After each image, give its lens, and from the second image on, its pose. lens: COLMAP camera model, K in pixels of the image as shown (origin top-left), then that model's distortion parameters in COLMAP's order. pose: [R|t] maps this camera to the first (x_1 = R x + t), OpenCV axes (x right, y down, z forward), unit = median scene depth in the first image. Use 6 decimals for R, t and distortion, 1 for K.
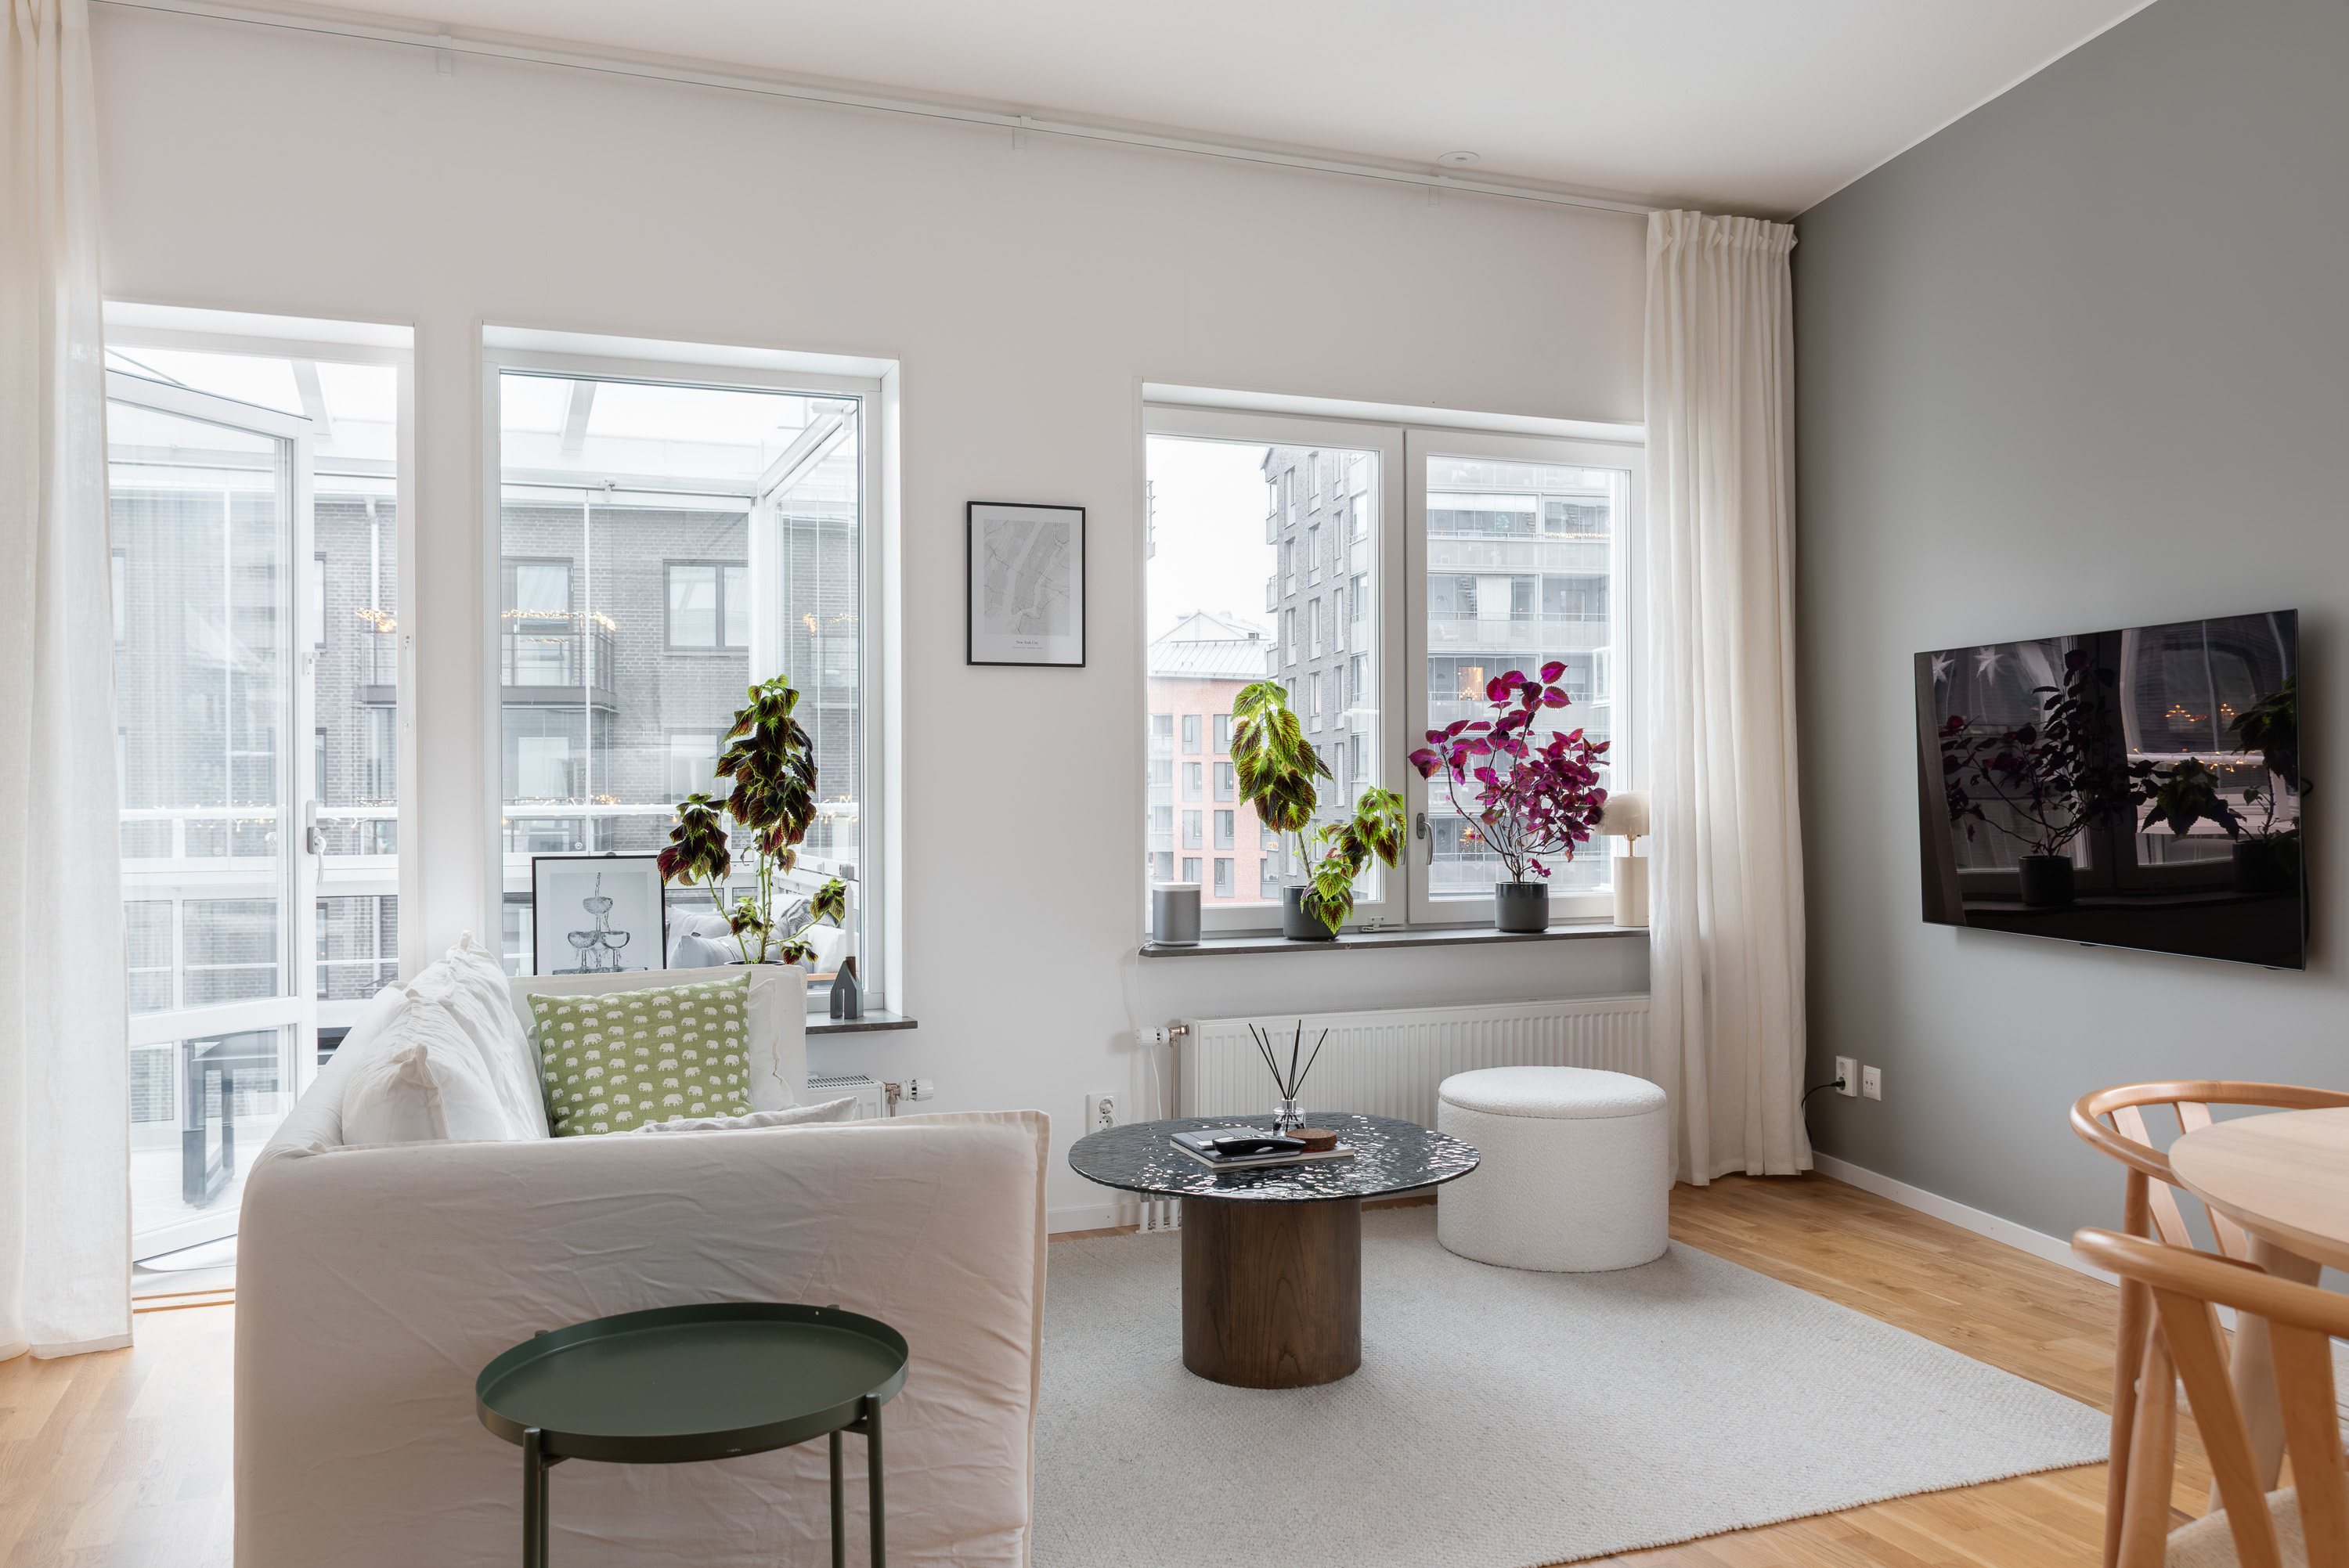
lens RADIAL K [[1813.9, 0, 1174.8], [0, 1813.9, 794.0], [0, 0, 1]] dist [-0.004862, -0.008511]
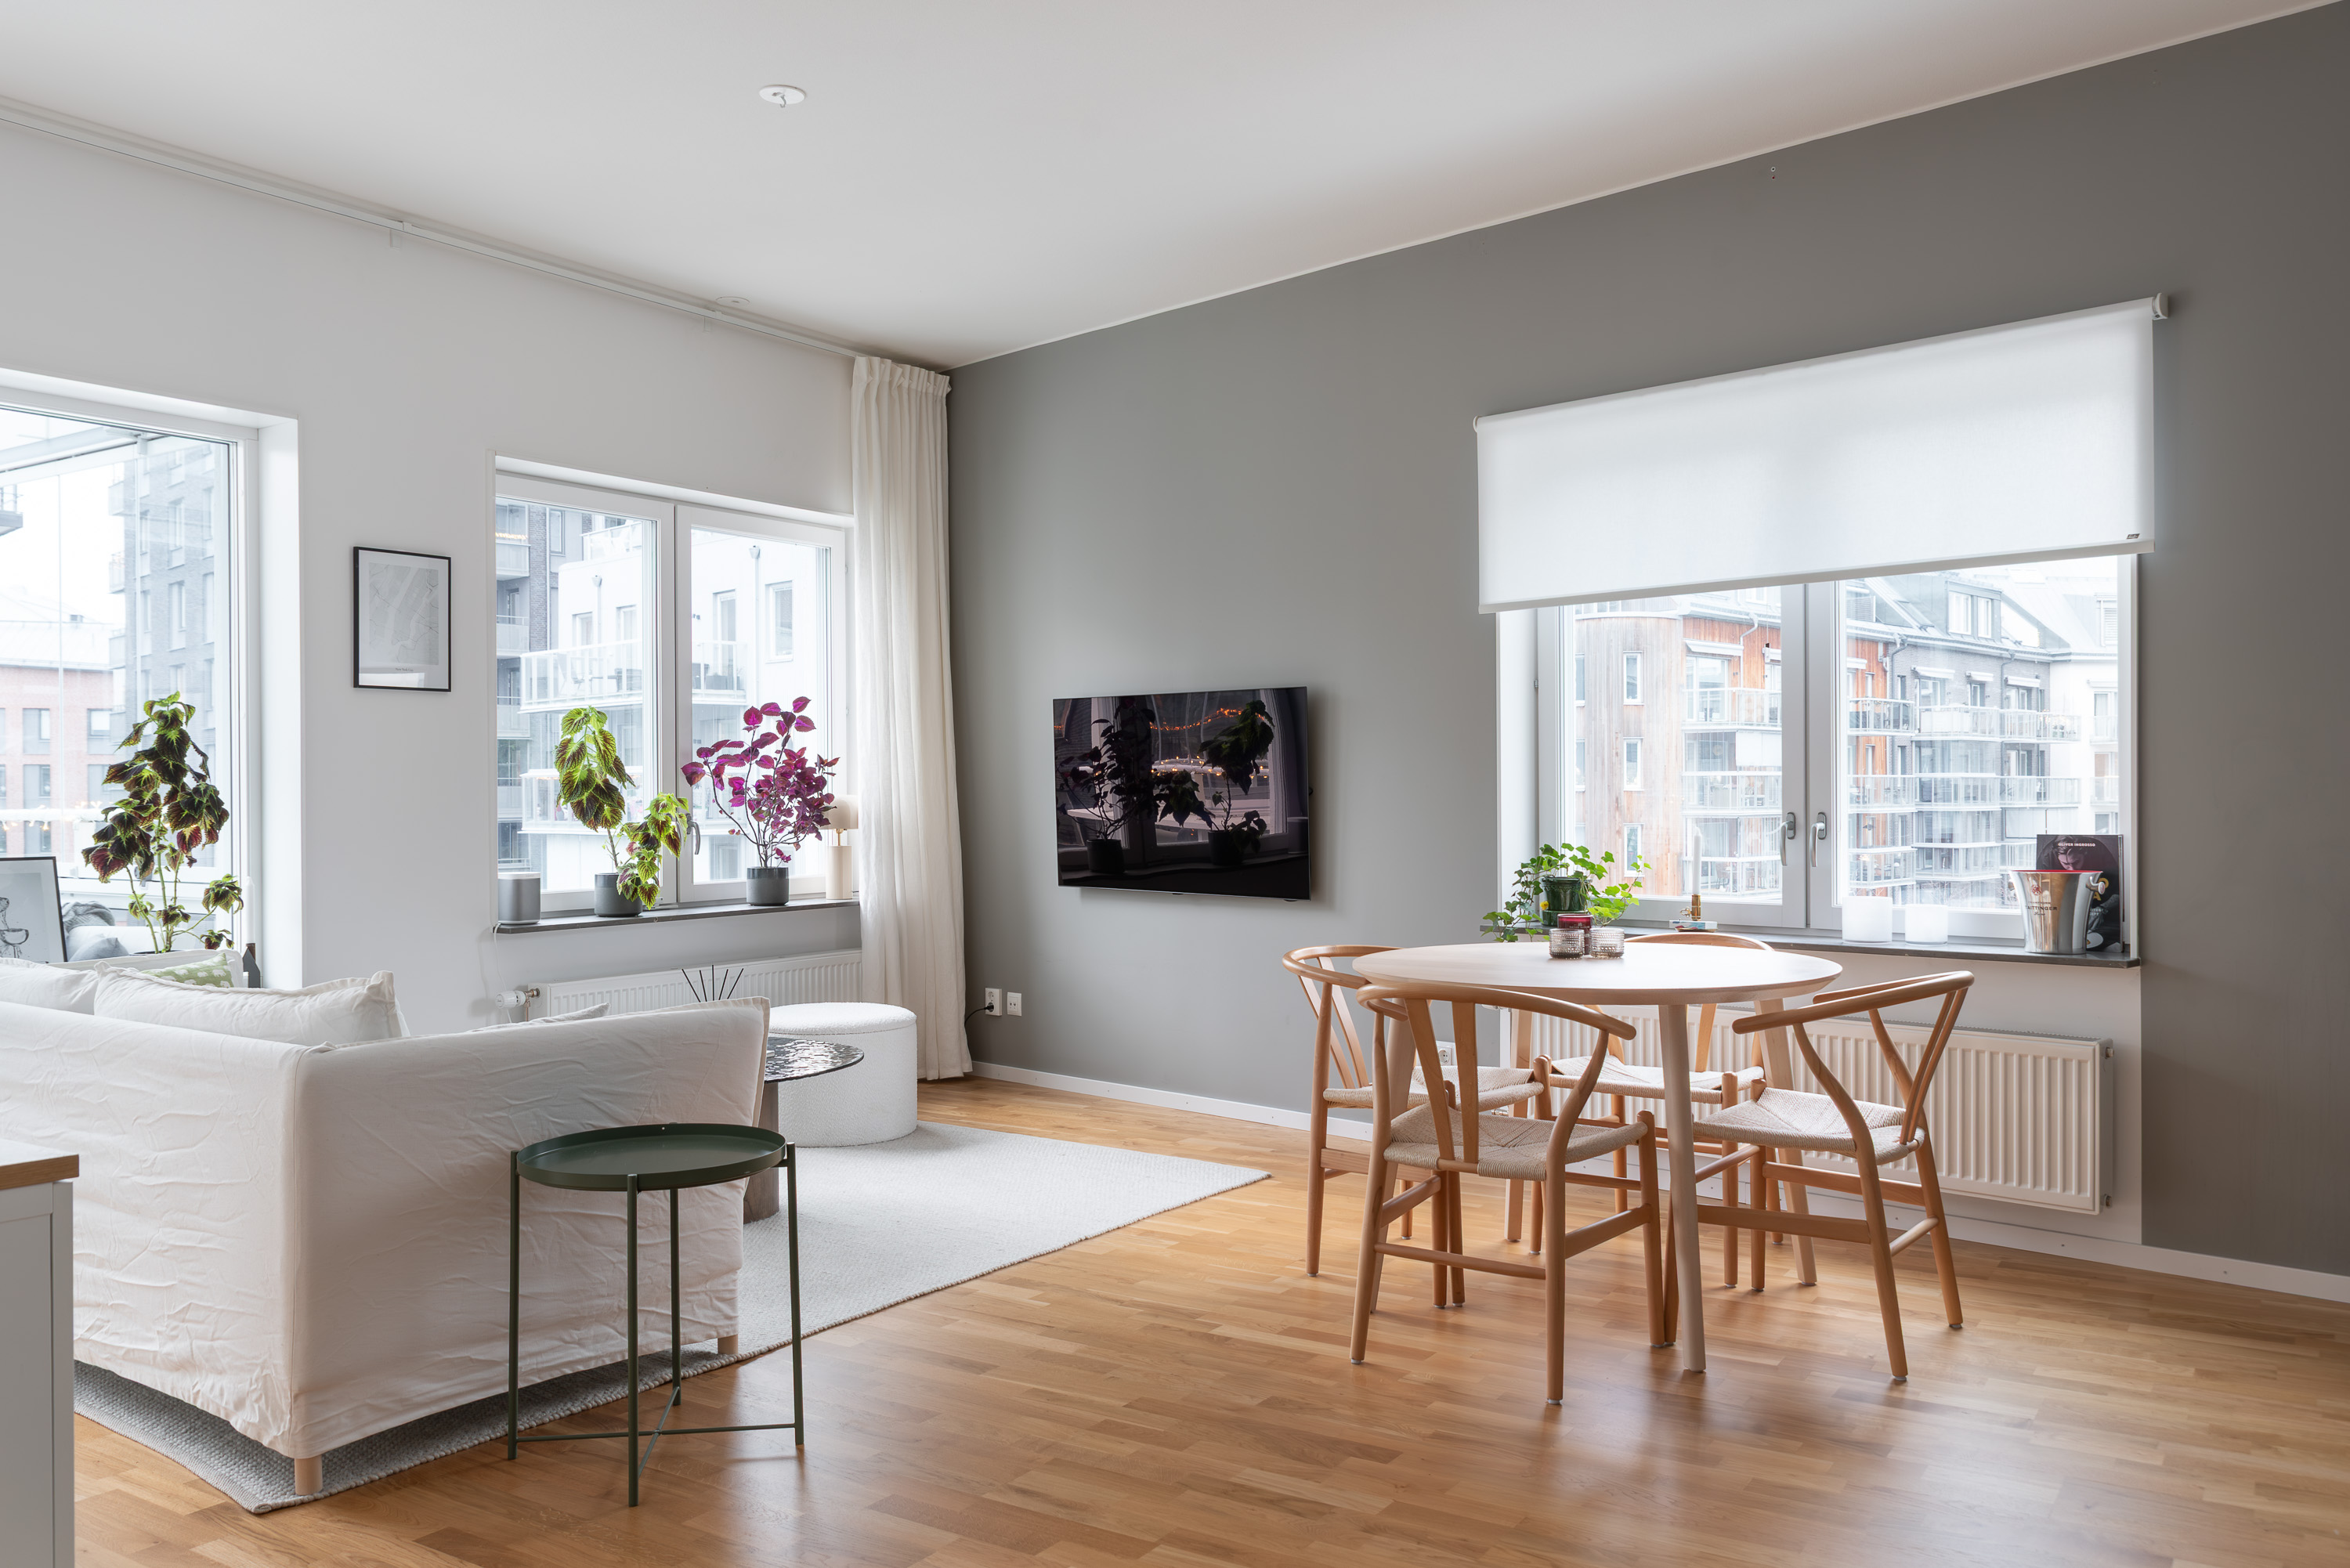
lens RADIAL K [[1816.3, 0, 1176.9], [0, 1816.3, 791.6], [0, 0, 1]] dist [0.002106, -0.002942]
pose [[0.826877, -0.000642, 0.562383, -0.295196], [0.003210, 0.999988, -0.003579, 0.001147], [-0.562374, 0.004765, 0.826869, -0.226591]]
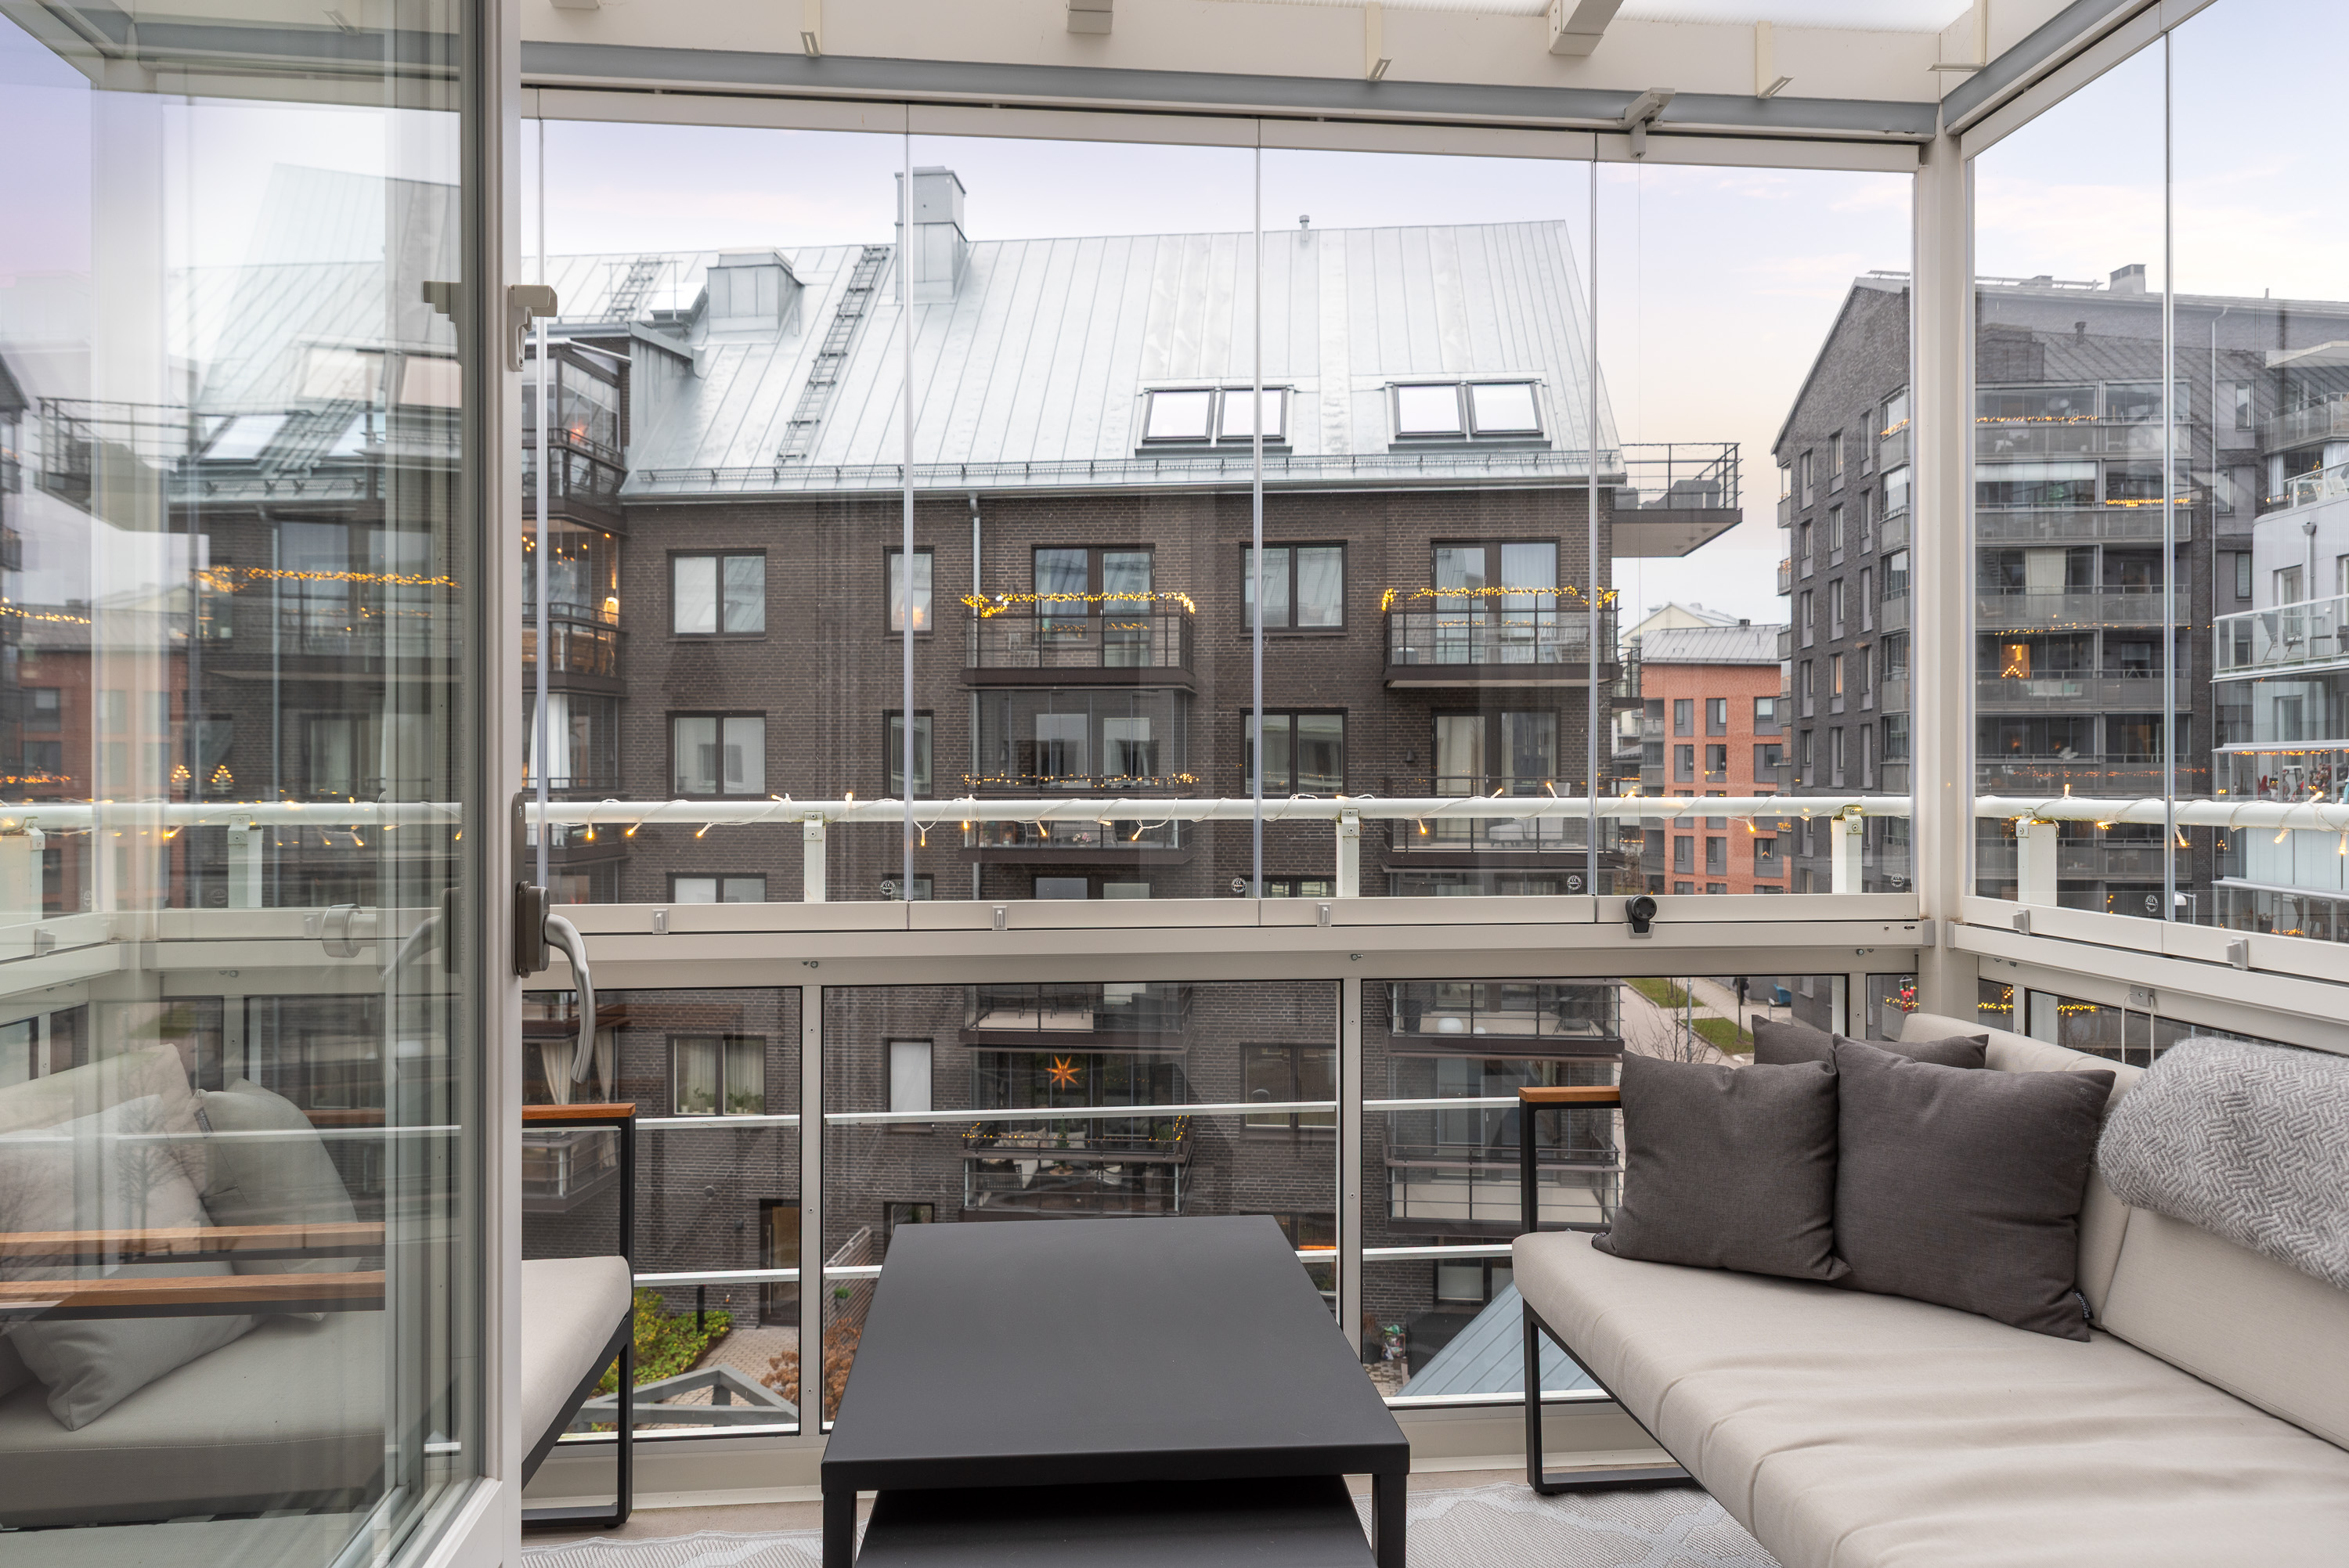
lens RADIAL K [[1619.5, 0, 1161.7], [0, 1619.5, 796.2], [0, 0, 1]] dist [0.020642, -0.005118]
pose [[0.958429, 0.008950, -0.285190, -0.347564], [-0.005014, 0.999882, 0.014528, 0.000071], [0.285286, -0.012494, 0.958361, 0.628993]]
